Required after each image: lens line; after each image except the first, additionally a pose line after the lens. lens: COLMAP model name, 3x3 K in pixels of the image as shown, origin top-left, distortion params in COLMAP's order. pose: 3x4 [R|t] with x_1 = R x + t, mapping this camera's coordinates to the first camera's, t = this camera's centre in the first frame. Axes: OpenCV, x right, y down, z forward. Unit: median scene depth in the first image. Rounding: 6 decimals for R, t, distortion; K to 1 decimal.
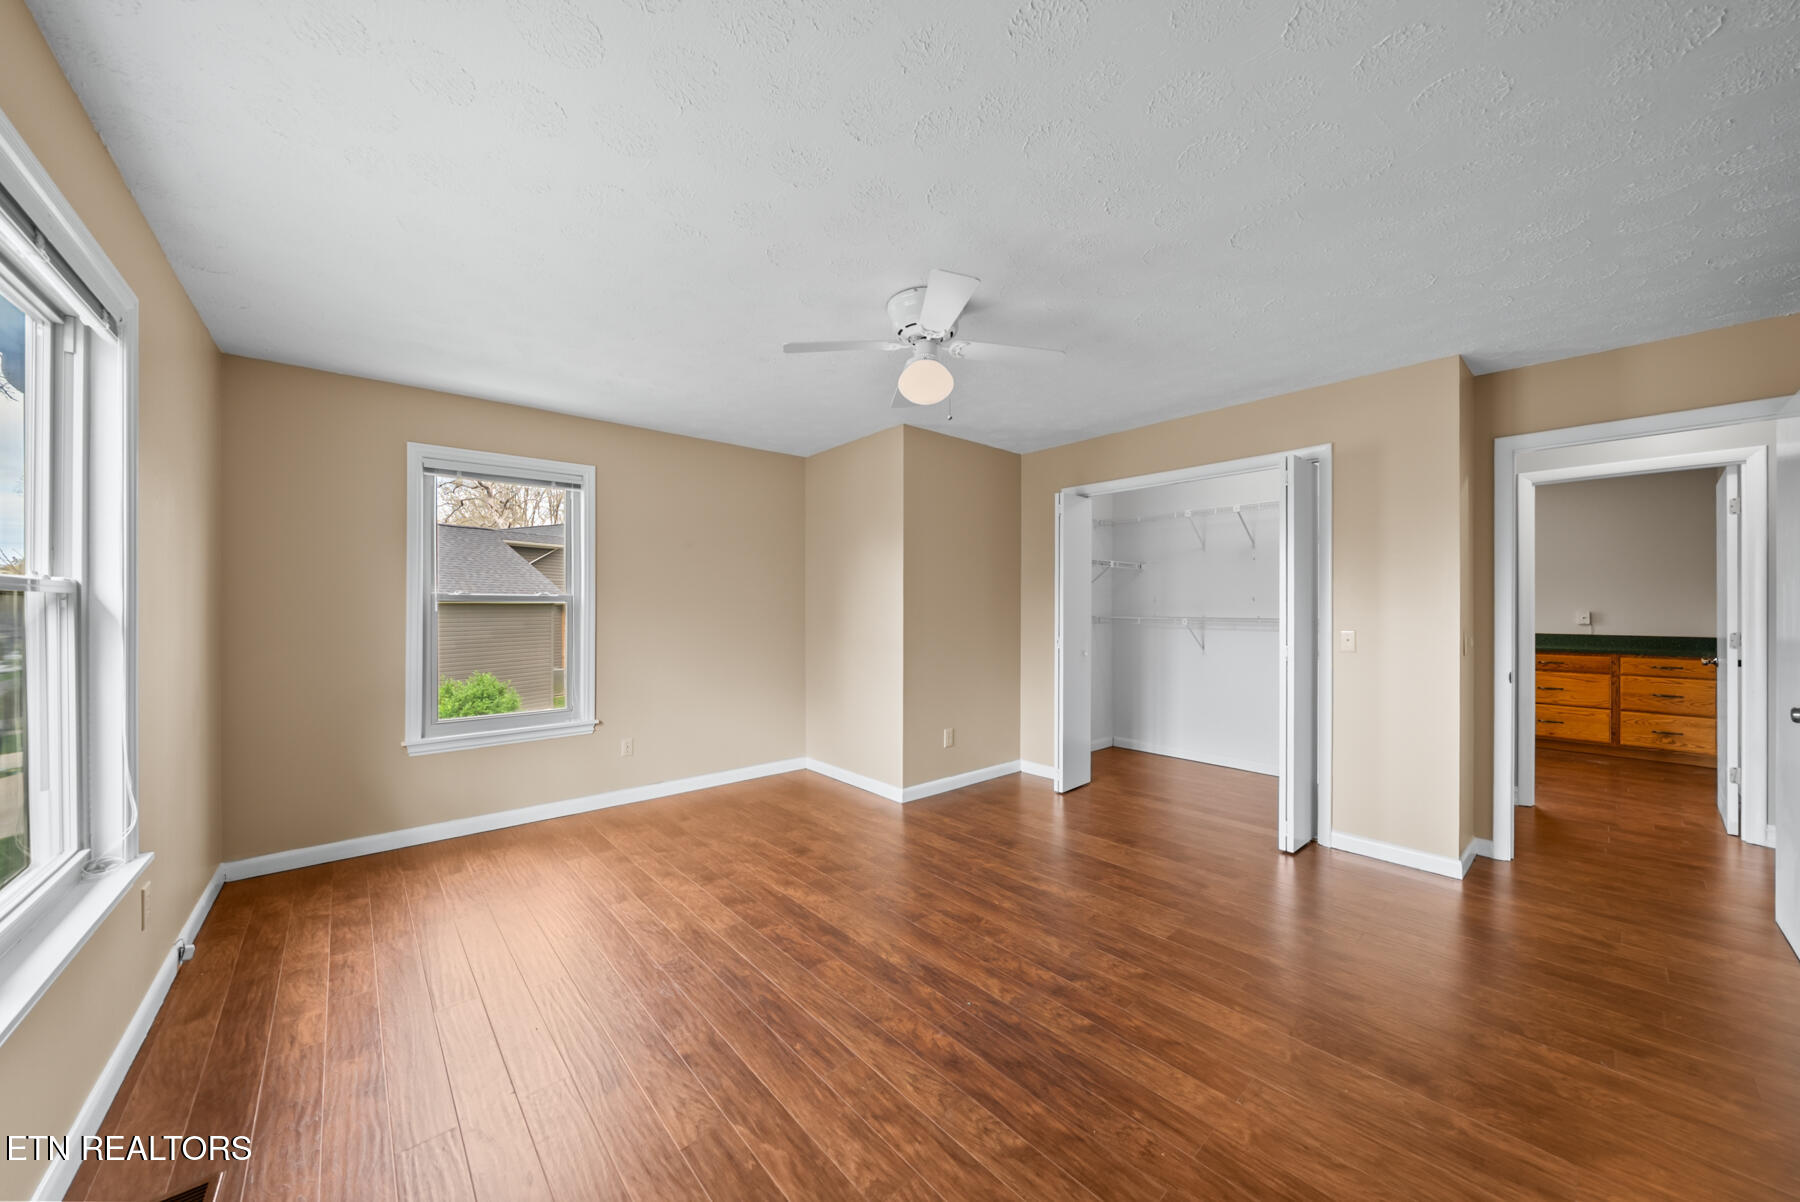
lens RADIAL K [[620.6, 0, 893.4], [0, 620.6, 600.1], [0, 0, 1]] dist [-0.009206, -0.000070]
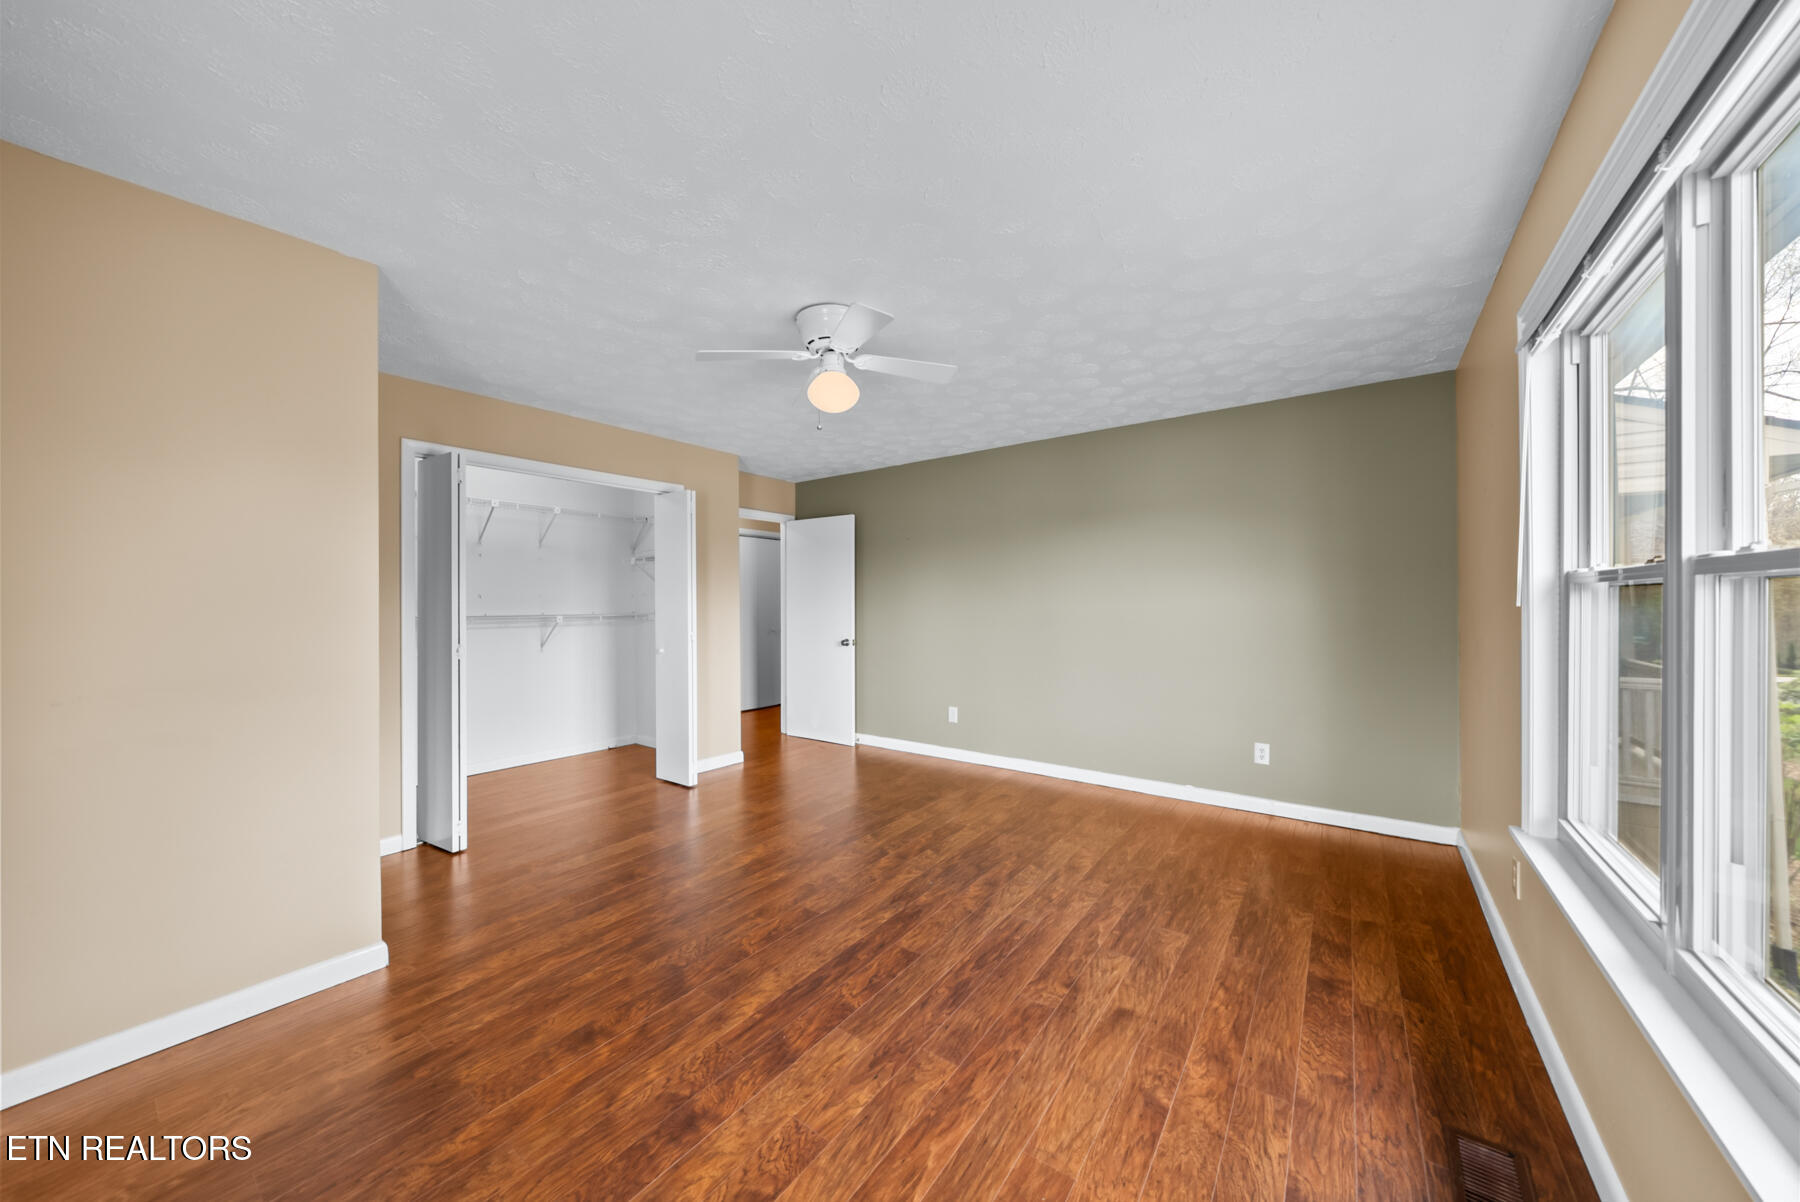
lens RADIAL K [[620.6, 0, 891.5], [0, 620.6, 603.9], [0, 0, 1]] dist [-0.009206, -0.000070]
pose [[-0.212121, -0.004266, 0.977234, -1.152040], [-0.006291, 0.999976, 0.003000, 0.008208], [-0.977223, -0.005512, -0.212142, 1.289117]]
